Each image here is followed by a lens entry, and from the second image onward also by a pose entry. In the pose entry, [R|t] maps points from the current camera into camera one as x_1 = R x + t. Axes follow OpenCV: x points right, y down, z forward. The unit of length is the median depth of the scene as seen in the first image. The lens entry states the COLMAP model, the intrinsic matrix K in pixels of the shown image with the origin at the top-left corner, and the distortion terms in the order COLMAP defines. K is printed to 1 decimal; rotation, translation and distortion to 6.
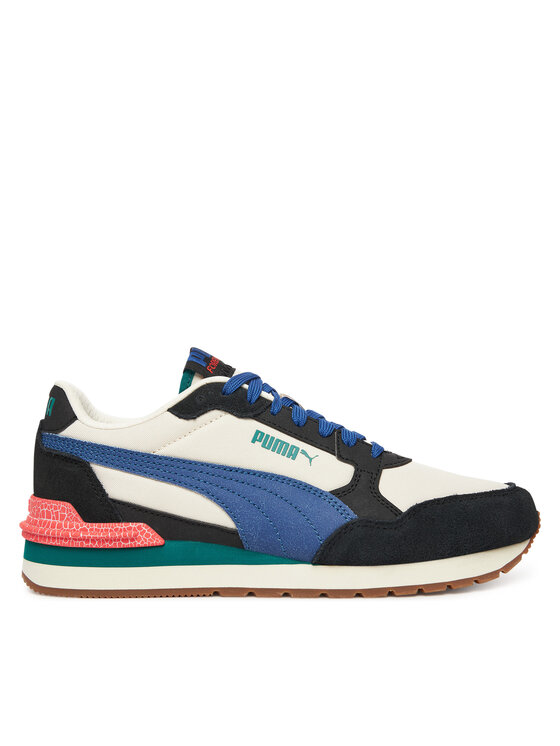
lens RADIAL K [[841.8, 0, 279.3], [0, 841.8, 374.8], [0, 0, 1]] dist [0.021359, 0.000000]
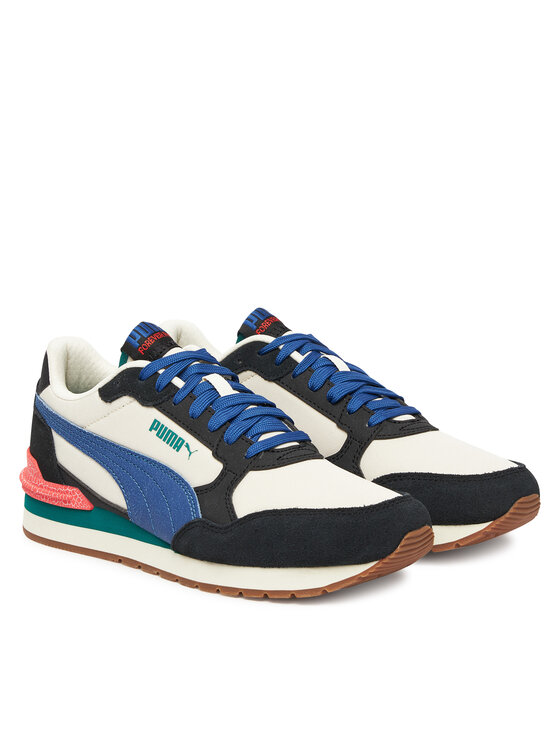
lens RADIAL K [[1762.5, 0, 279.8], [0, 1762.5, 372.5], [0, 0, 1]] dist [0.081064, 0.000000]
pose [[0.754729, 0.109214, -0.646883, 1.519761], [0.009805, 0.984058, 0.177578, -0.383791], [0.655964, -0.140366, 0.741626, -0.530654]]
